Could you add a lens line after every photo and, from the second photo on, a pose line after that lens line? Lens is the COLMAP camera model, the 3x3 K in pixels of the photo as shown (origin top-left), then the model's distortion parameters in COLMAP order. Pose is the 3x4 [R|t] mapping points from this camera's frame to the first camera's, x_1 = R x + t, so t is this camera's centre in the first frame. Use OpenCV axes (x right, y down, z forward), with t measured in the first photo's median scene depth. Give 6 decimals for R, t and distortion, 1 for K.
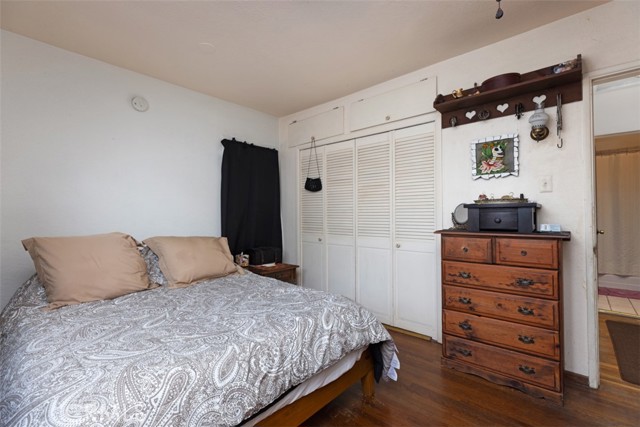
lens RADIAL K [[288.2, 0, 320.7], [0, 288.2, 210.8], [0, 0, 1]] dist [0.006723, 0.000337]
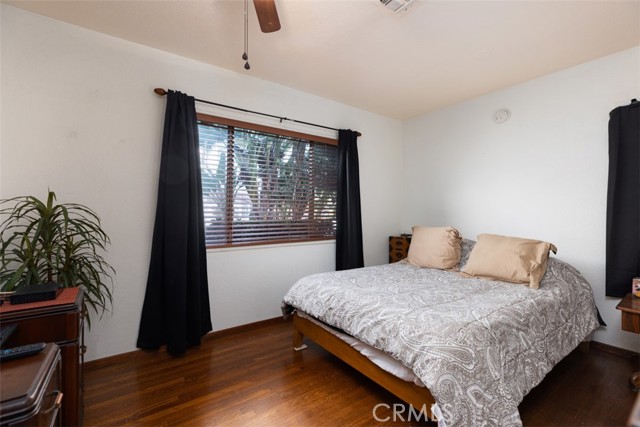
lens RADIAL K [[288.2, 0, 321.5], [0, 288.2, 214.0], [0, 0, 1]] dist [0.006723, 0.000337]
pose [[-0.212341, 0.012193, -0.977120, 1.272731], [0.007273, 0.999914, 0.010896, -0.010557], [0.977169, -0.004793, -0.212411, 1.116507]]
